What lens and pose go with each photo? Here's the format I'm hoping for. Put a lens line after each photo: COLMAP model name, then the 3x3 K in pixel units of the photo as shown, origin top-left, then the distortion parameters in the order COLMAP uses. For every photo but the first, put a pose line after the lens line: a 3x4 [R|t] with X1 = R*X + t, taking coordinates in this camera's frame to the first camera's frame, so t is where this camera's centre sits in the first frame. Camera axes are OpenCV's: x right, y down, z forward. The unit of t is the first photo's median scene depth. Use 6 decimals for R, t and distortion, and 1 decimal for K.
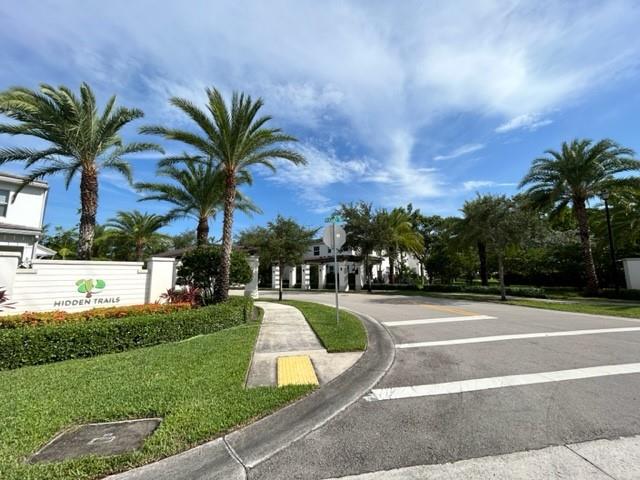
lens RADIAL K [[256.2, 0, 319.9], [0, 256.2, 240.5], [0, 0, 1]] dist [0.002911, -0.000167]
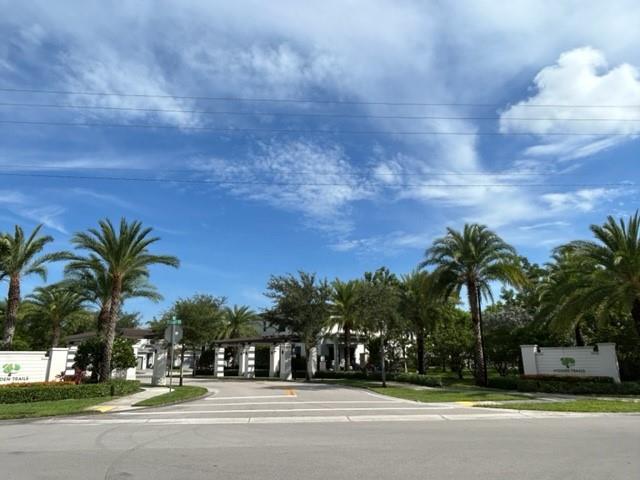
lens RADIAL K [[430.6, 0, 320.0], [0, 430.6, 239.8], [0, 0, 1]] dist [-0.020830, 0.010644]
pose [[0.996083, -0.022527, -0.085502, 0.793778], [0.011006, 0.991069, -0.132897, -0.151084], [0.087732, 0.131435, 0.987435, -0.980495]]
